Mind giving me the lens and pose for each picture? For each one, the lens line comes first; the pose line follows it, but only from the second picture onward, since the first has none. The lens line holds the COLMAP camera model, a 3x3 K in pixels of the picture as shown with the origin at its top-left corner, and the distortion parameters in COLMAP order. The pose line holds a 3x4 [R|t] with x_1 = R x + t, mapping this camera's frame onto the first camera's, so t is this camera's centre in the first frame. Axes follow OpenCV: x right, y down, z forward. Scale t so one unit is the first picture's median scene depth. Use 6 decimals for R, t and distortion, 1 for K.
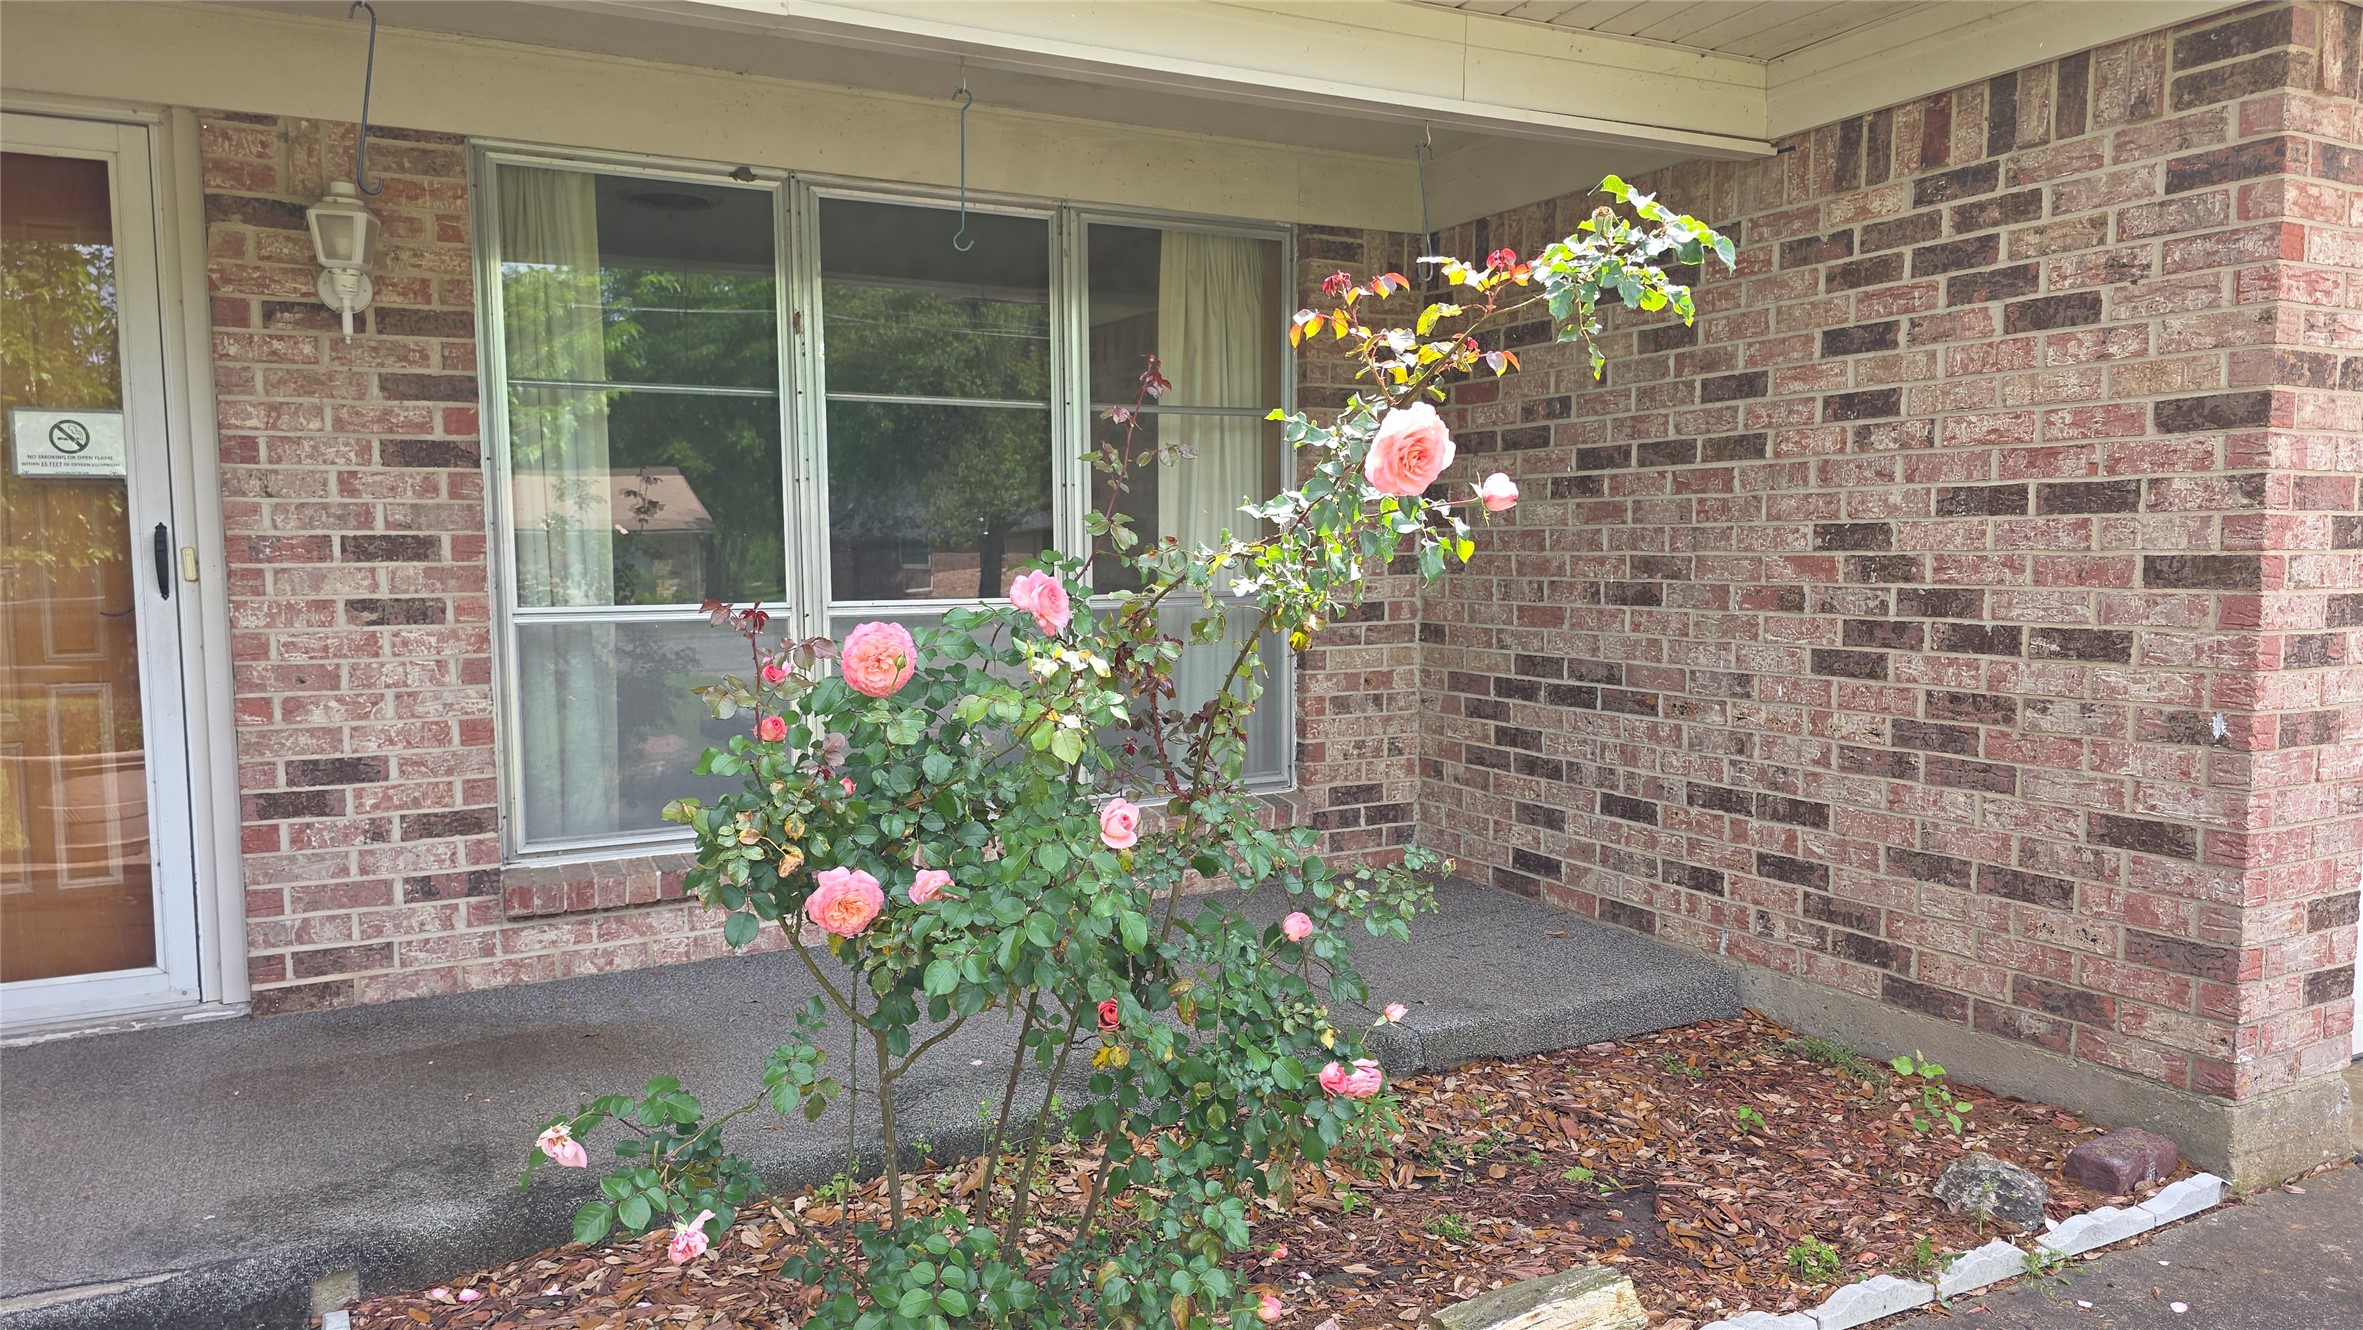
lens RADIAL K [[1601.9, 0, 1180.7], [0, 1601.9, 667.8], [0, 0, 1]] dist [-0.001009, 0.001426]
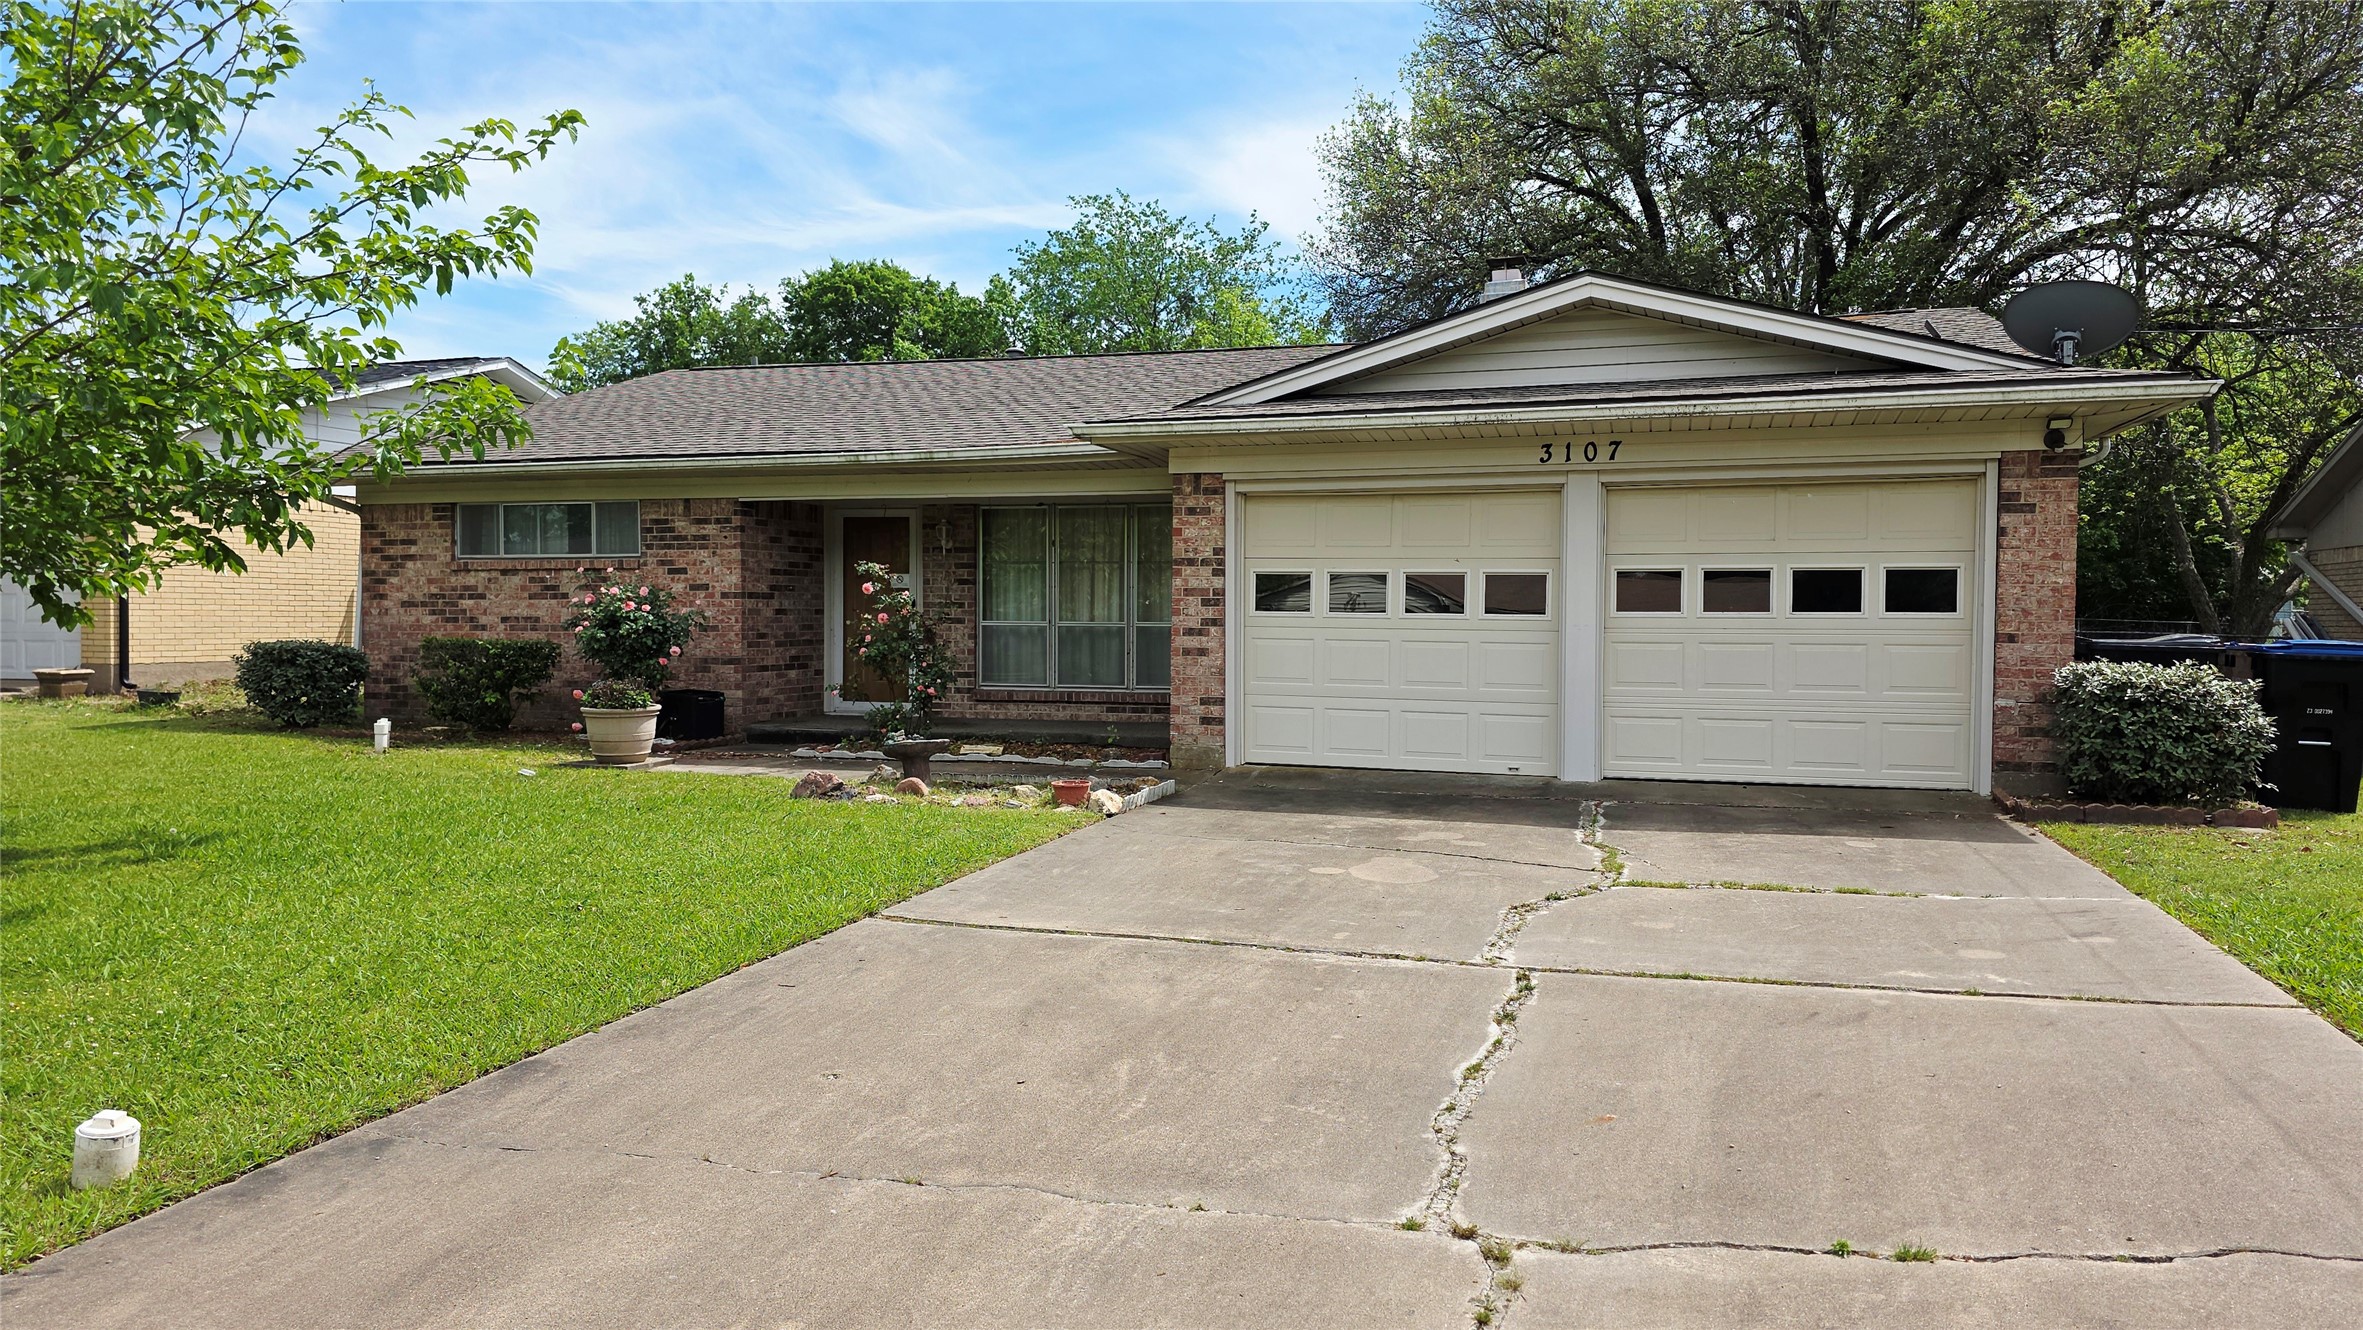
lens RADIAL K [[1601.9, 0, 1181.3], [0, 1601.9, 659.8], [0, 0, 1]] dist [-0.001009, 0.001426]
pose [[0.703622, 0.029213, -0.709974, 2.922147], [-0.068746, 0.997266, -0.027097, 0.140012], [0.707241, 0.067874, 0.703707, -1.507712]]
